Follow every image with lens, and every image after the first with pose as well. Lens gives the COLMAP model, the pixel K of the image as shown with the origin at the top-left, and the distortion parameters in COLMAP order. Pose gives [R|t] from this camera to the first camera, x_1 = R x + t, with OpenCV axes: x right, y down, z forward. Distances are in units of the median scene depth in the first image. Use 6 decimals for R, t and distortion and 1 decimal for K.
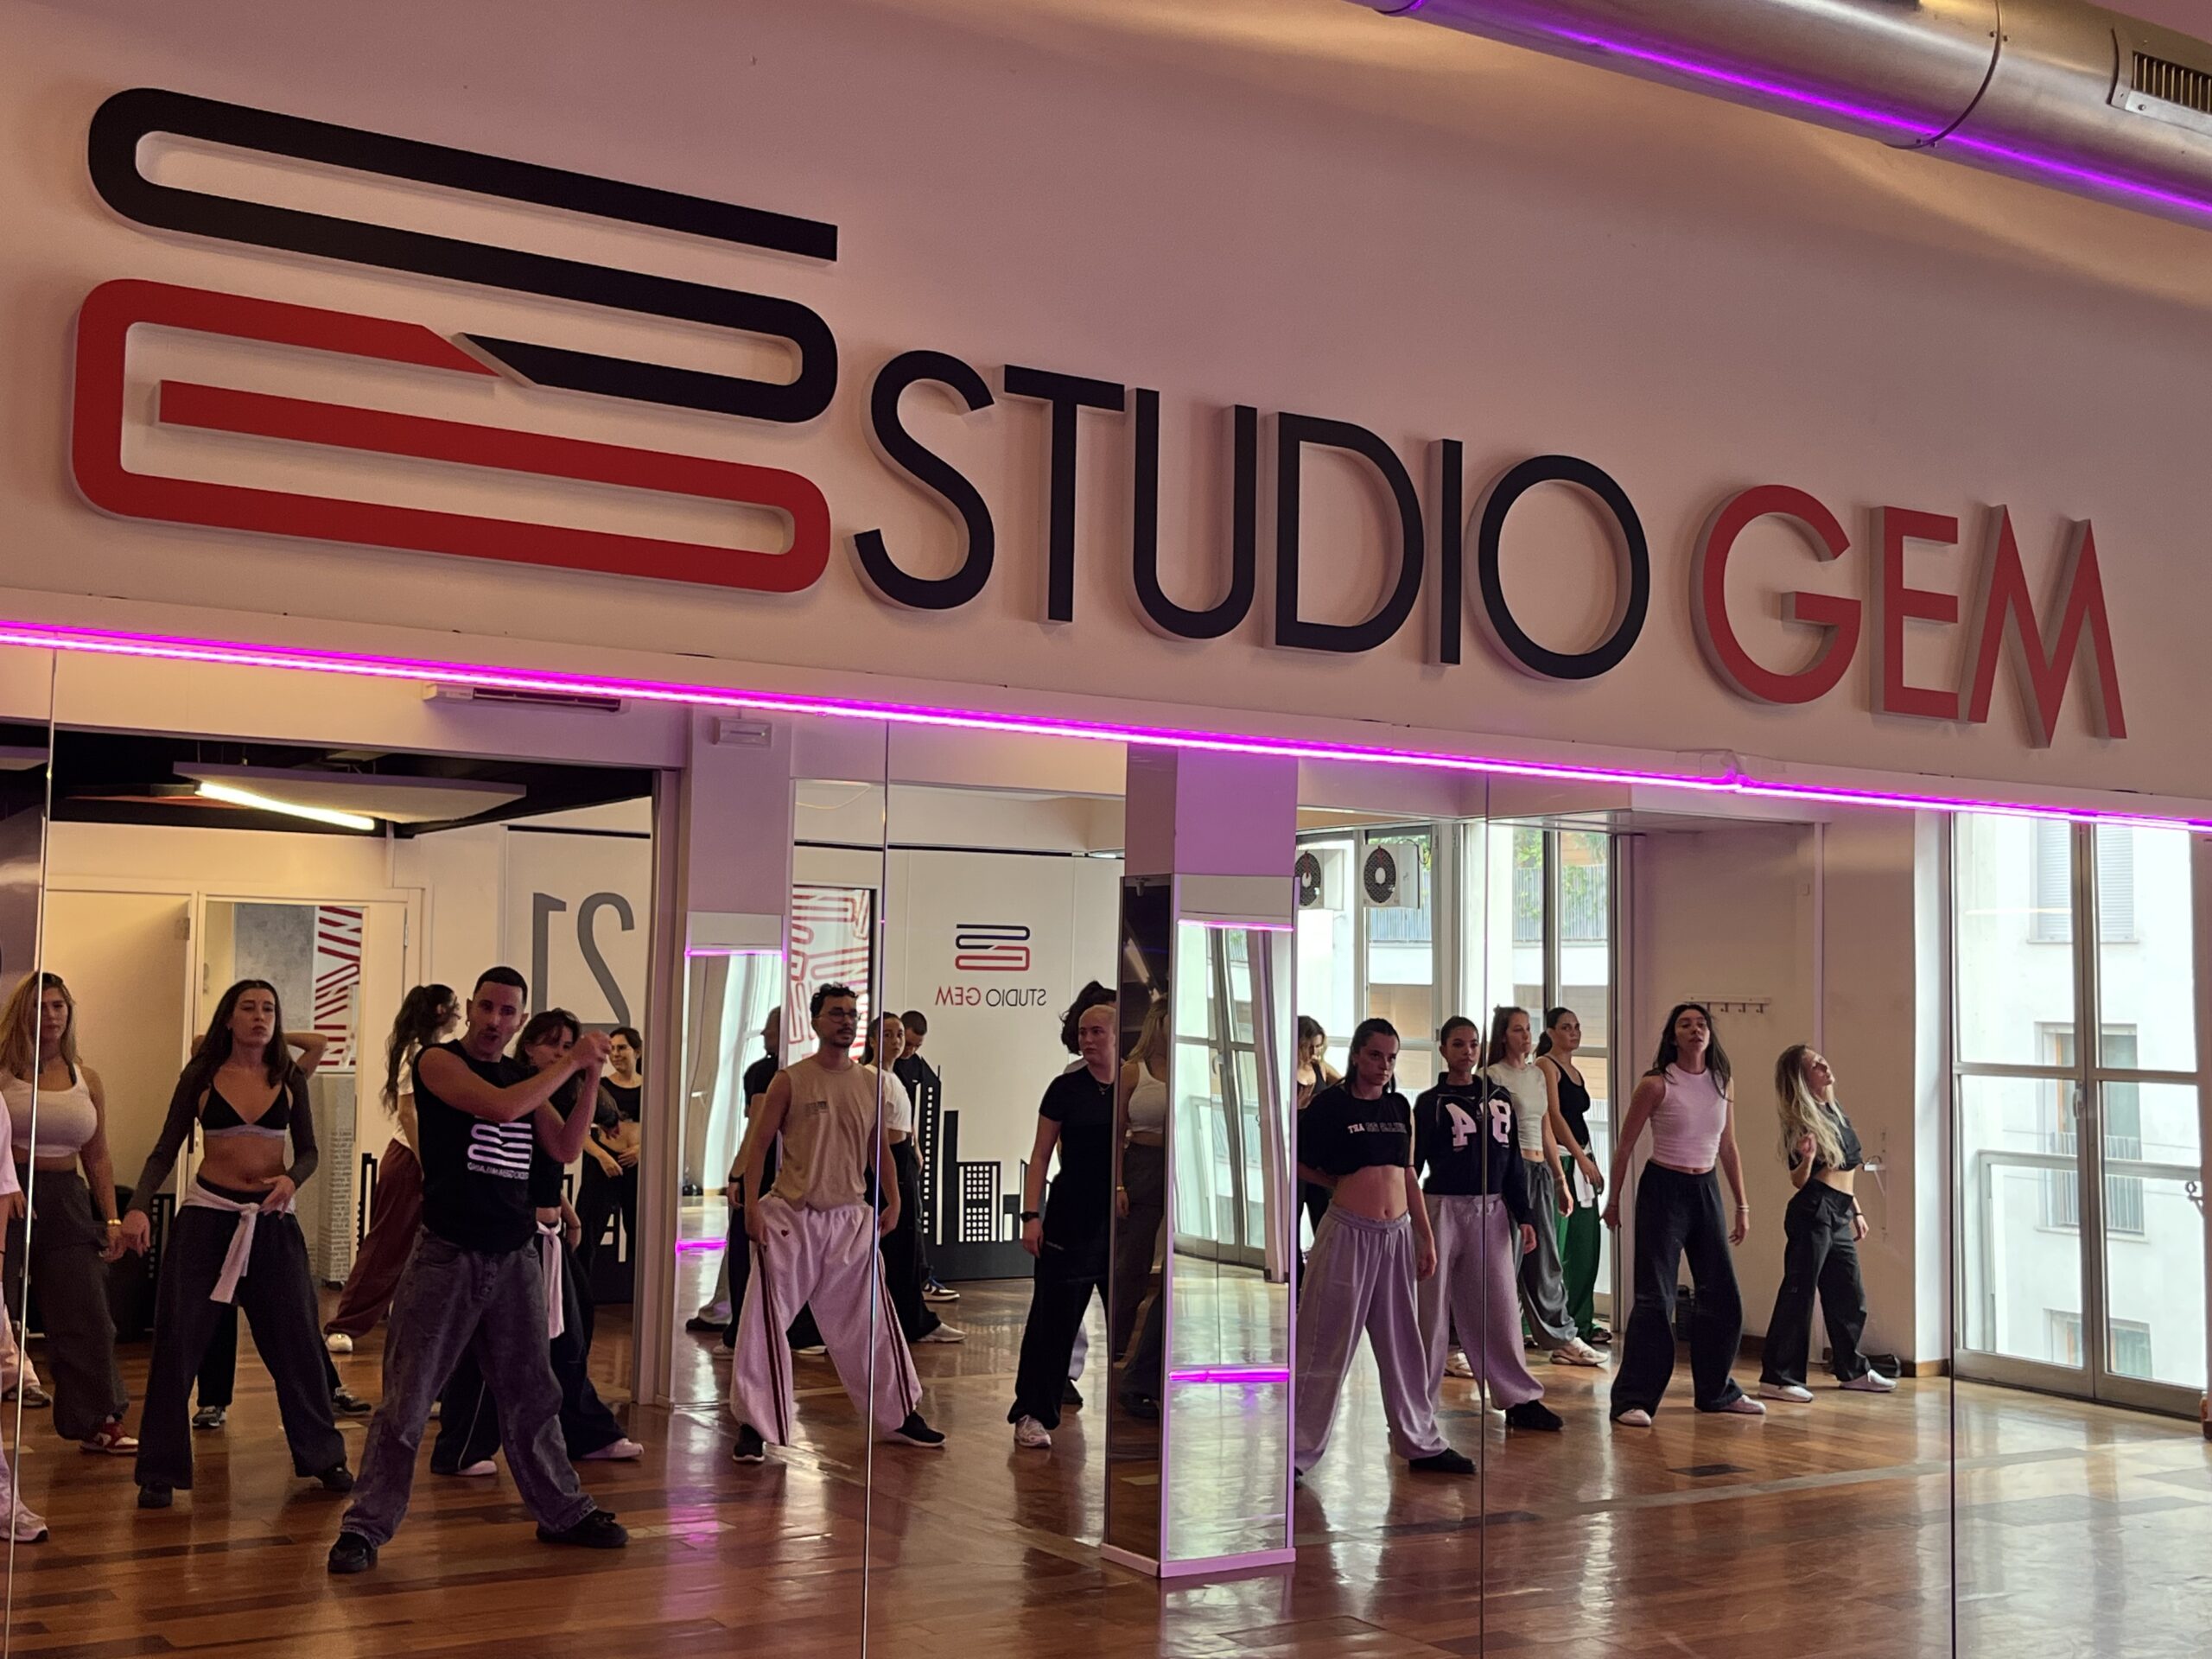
lens RADIAL K [[2584.0, 0, 1106.0], [0, 2584.0, 829.5], [0, 0, 1]] dist [0.006851, 0.002616]
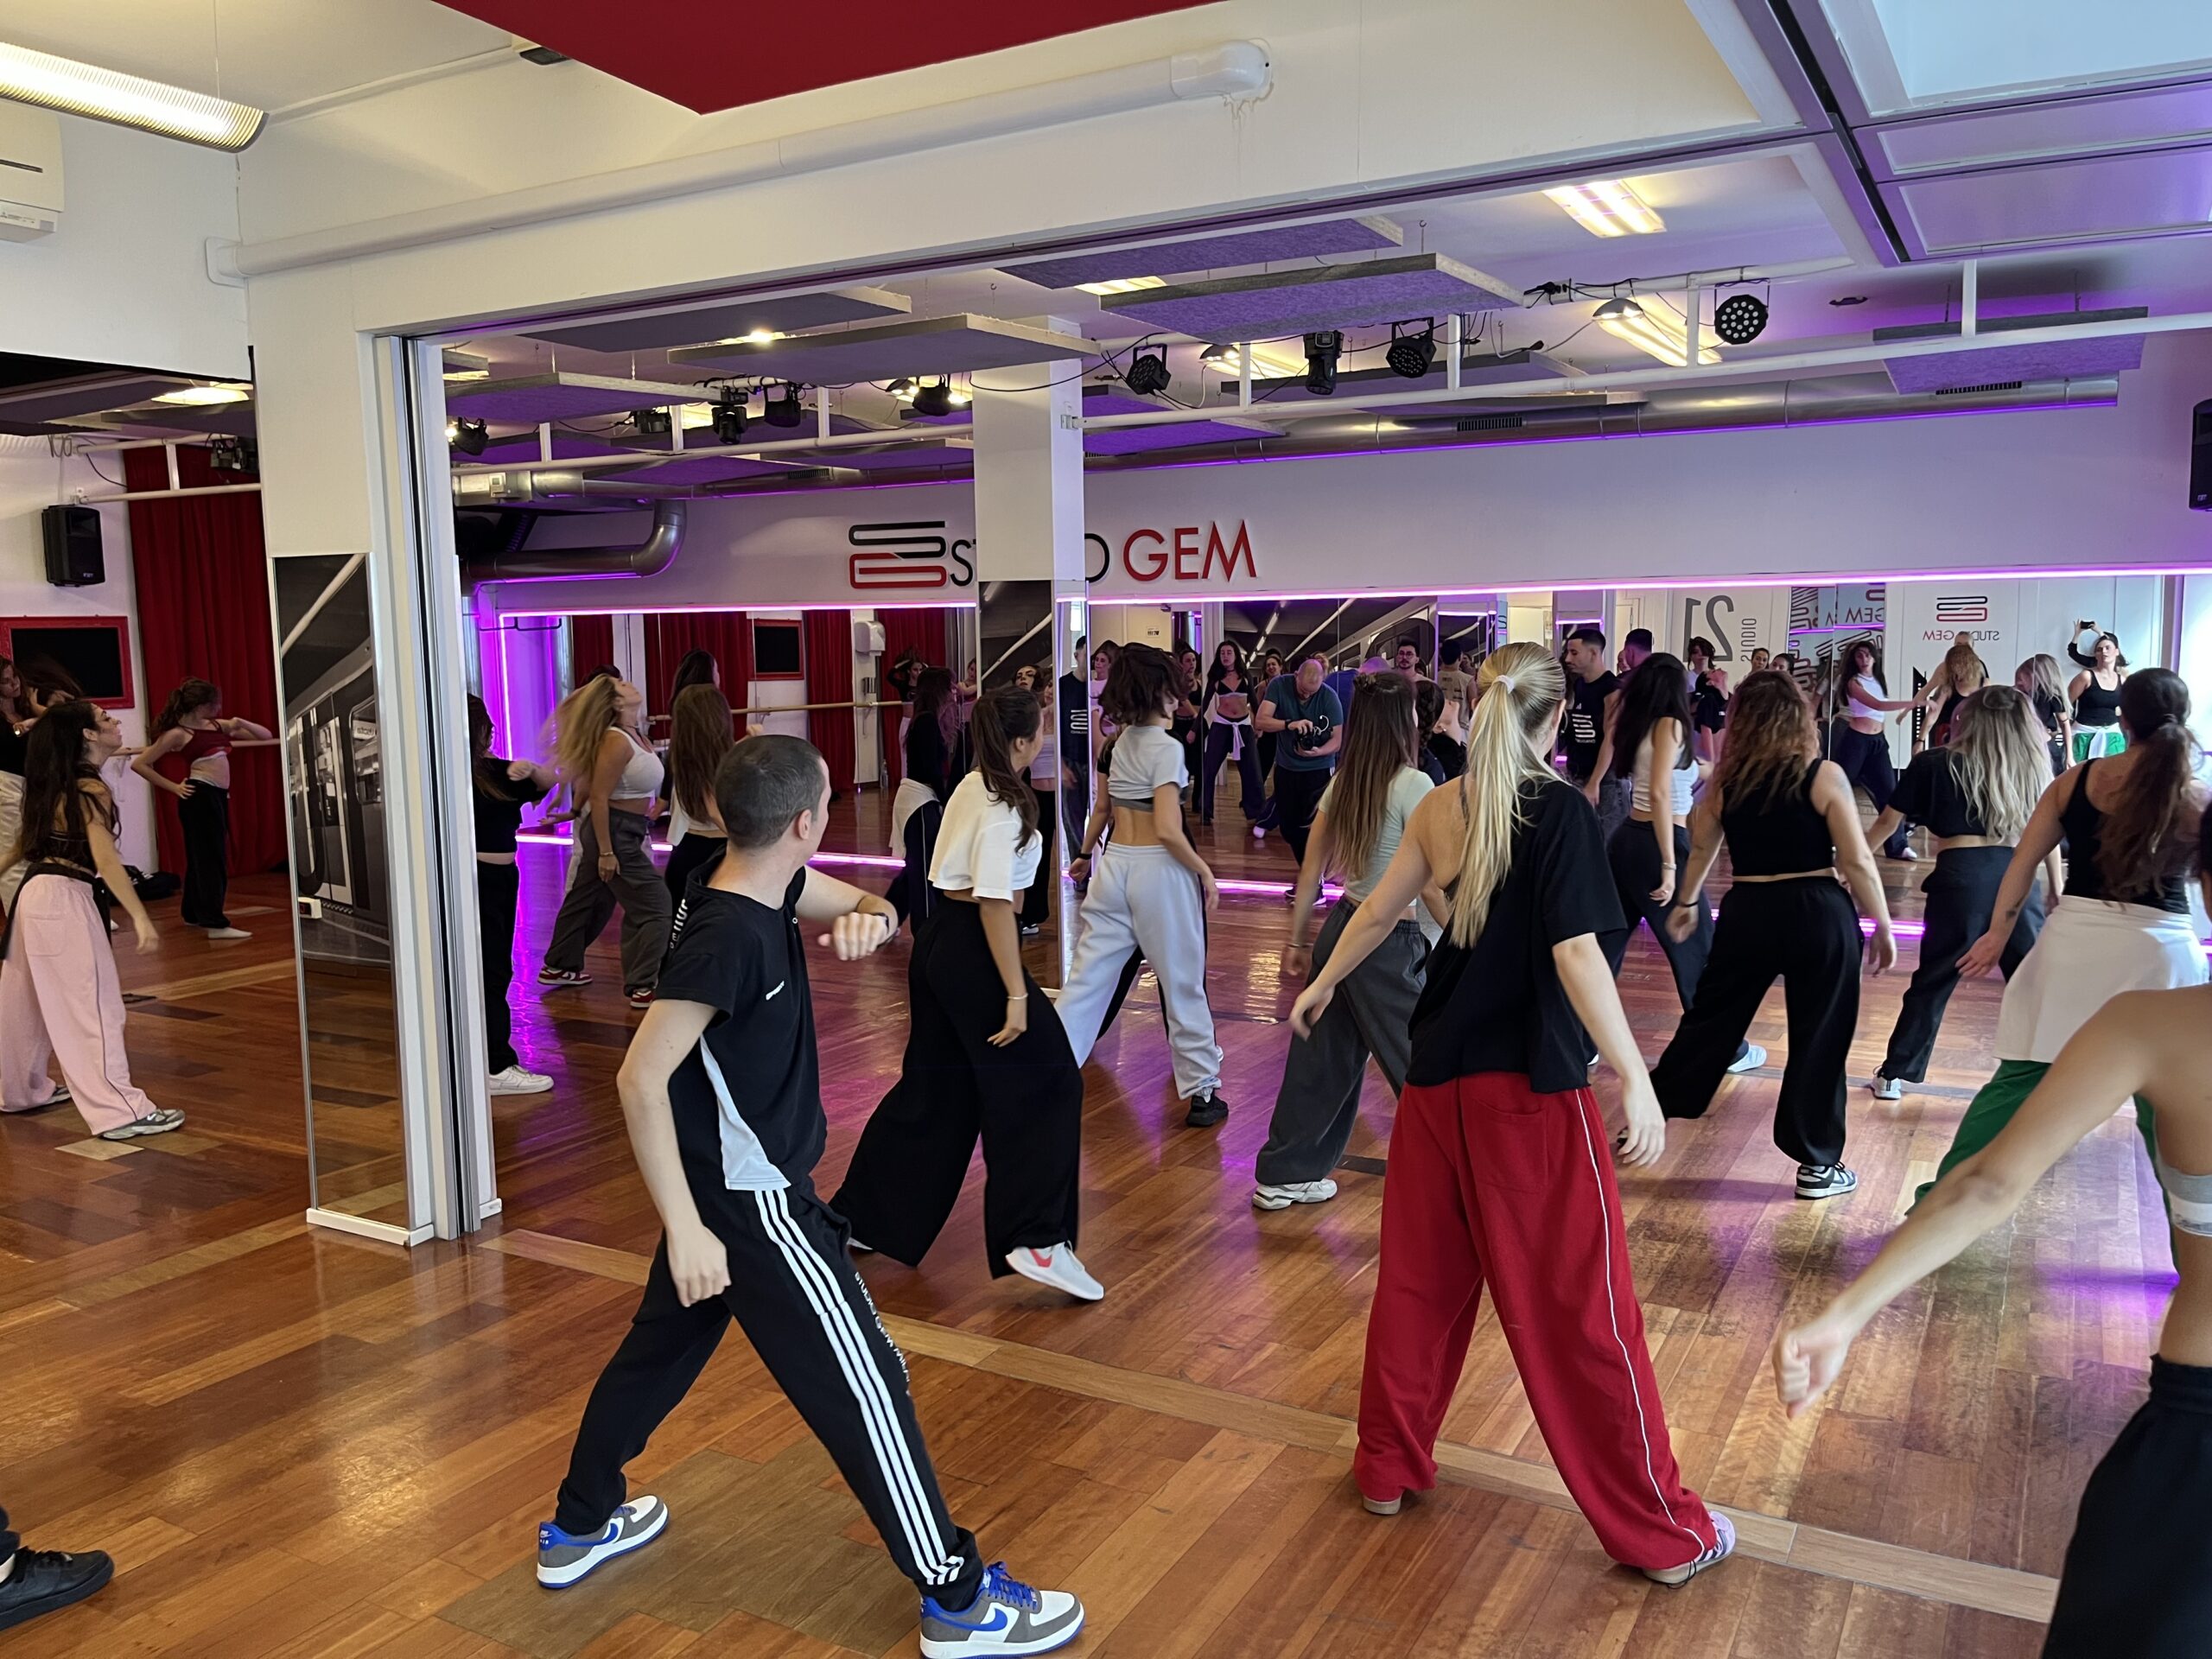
lens RADIAL K [[1677.3, 0, 1106.0], [0, 1677.3, 829.5], [0, 0, 1]] dist [0.003237, 0.002097]
pose [[0.476358, 0.072655, -0.876245, 3.081232], [0.079966, 0.988870, 0.125466, 0.005527], [0.875608, -0.129836, 0.465246, -0.464024]]
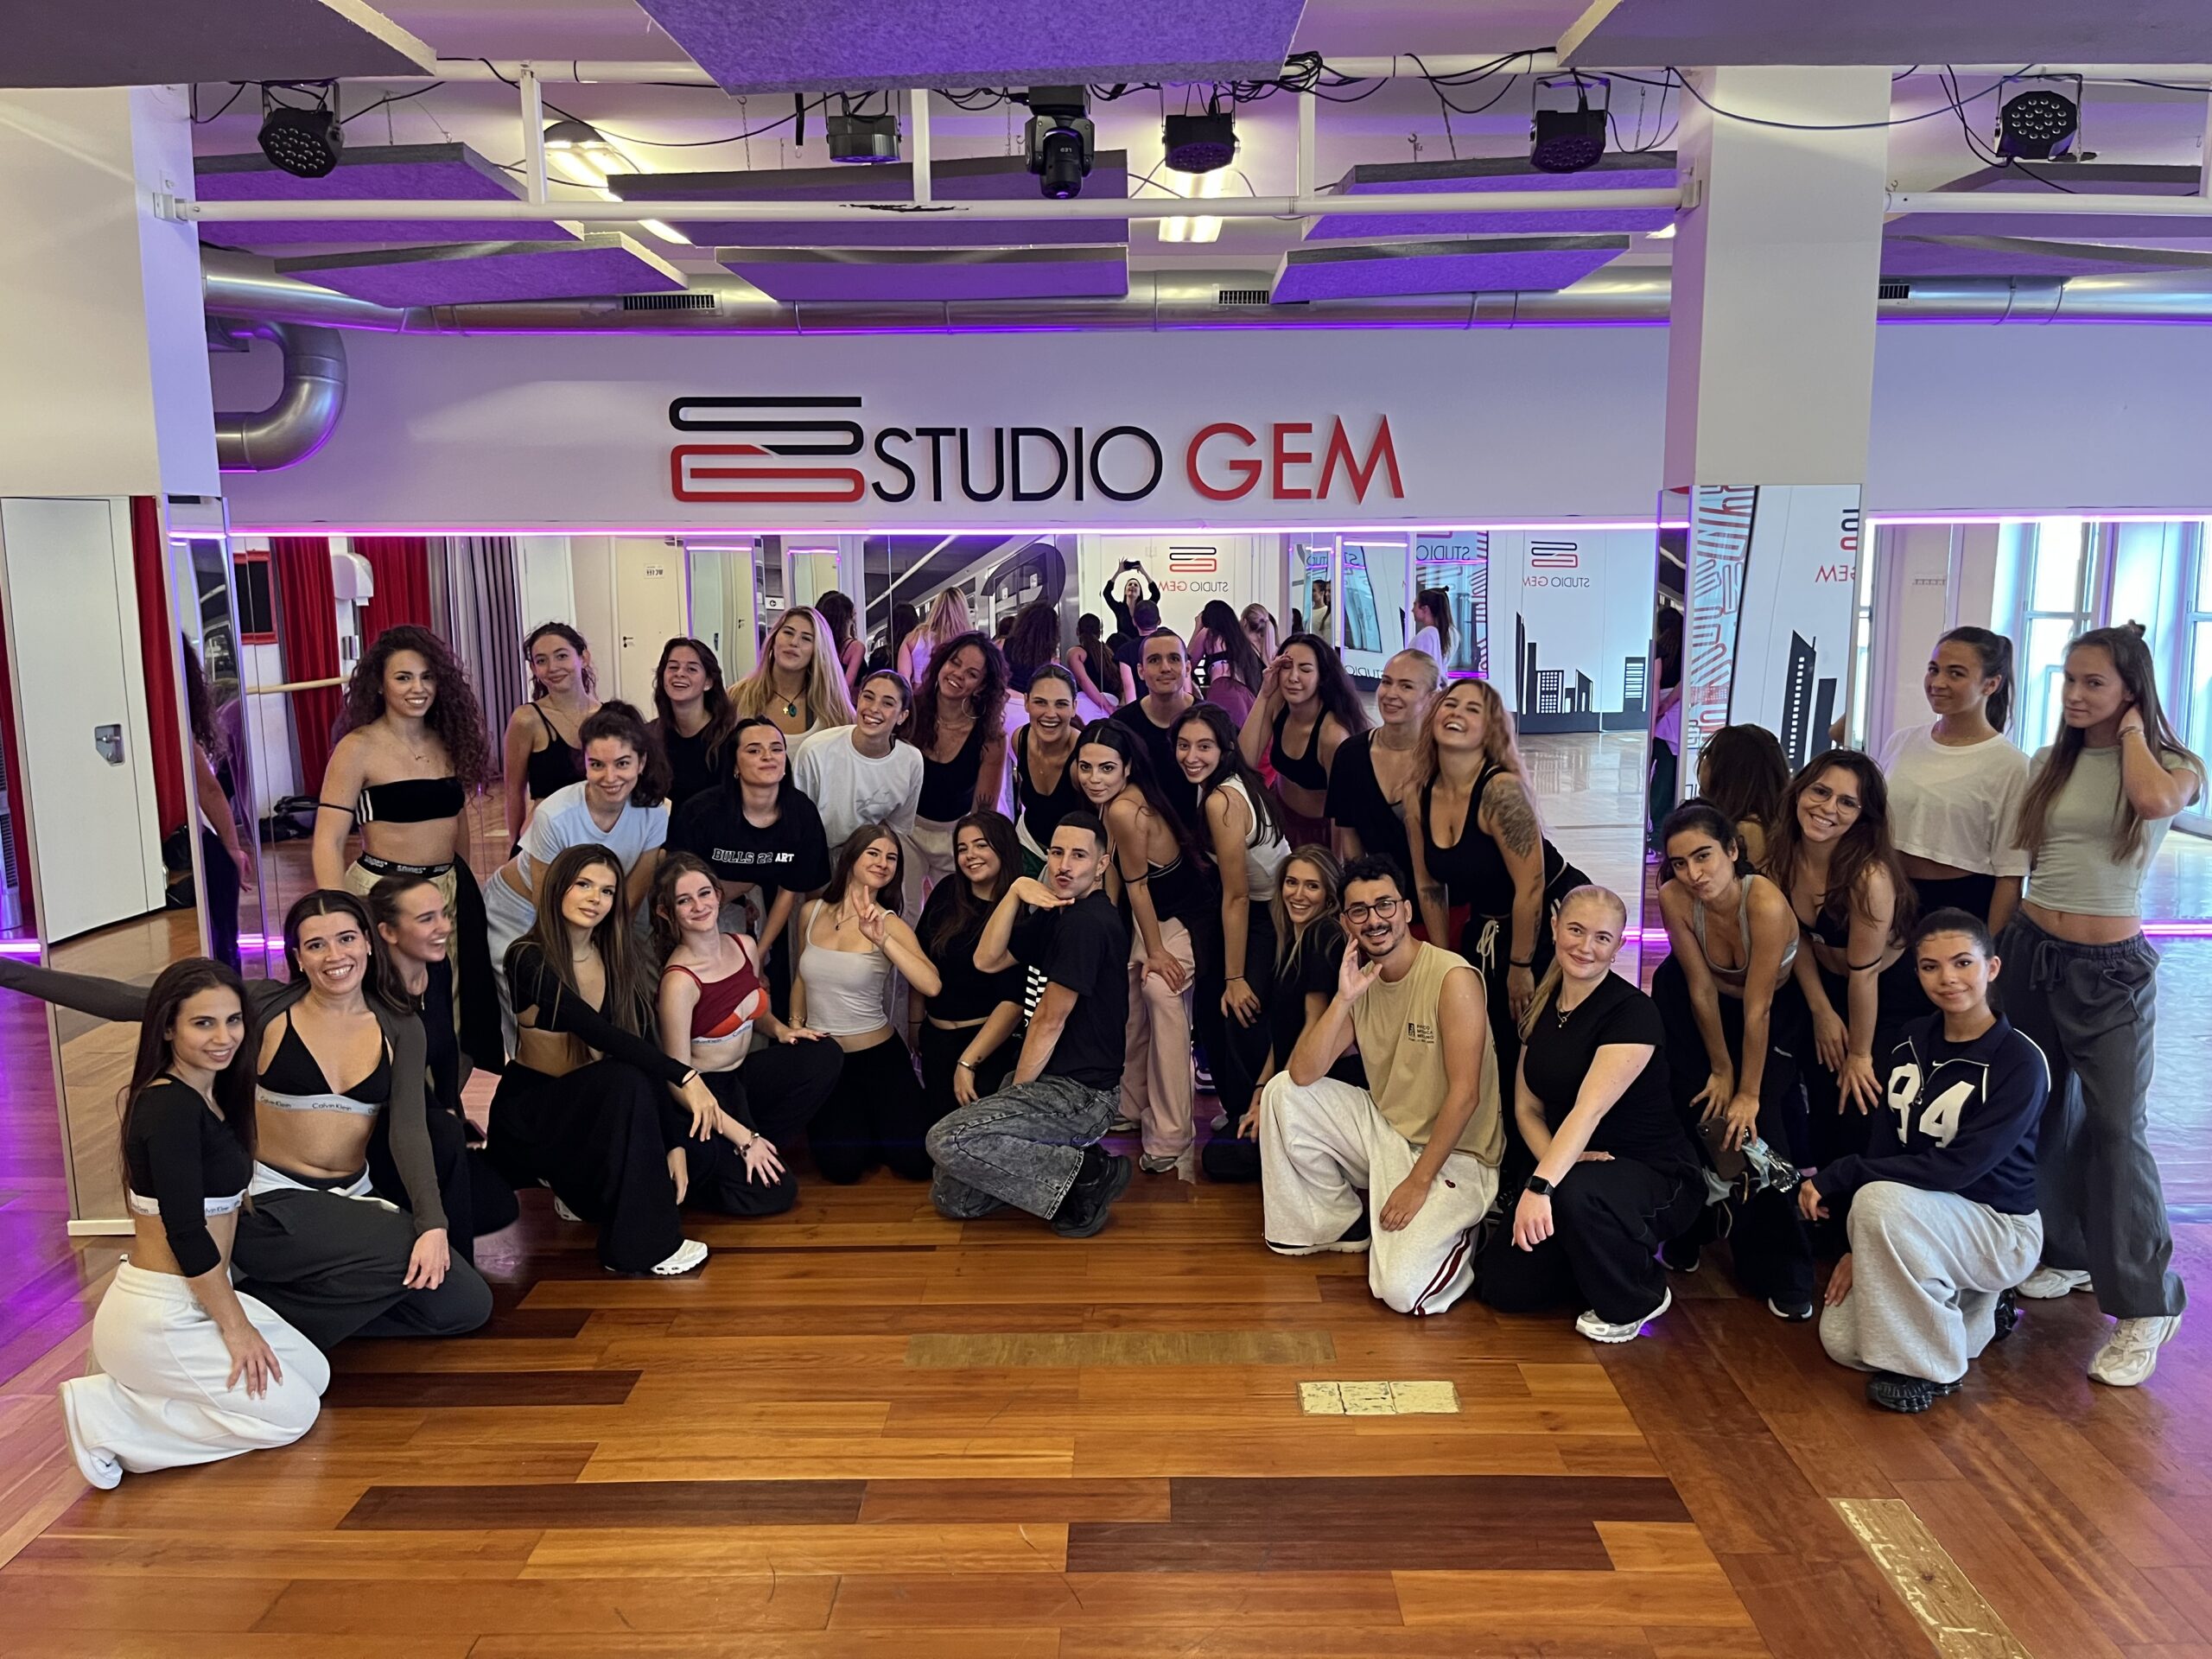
lens RADIAL K [[1677.3, 0, 1106.0], [0, 1677.3, 829.5], [0, 0, 1]] dist [0.003237, 0.002097]
pose [[0.845805, 0.055299, -0.530619, 1.336666], [0.060382, 0.978299, 0.198202, -0.077679], [0.530065, -0.199680, 0.824111, -0.799956]]
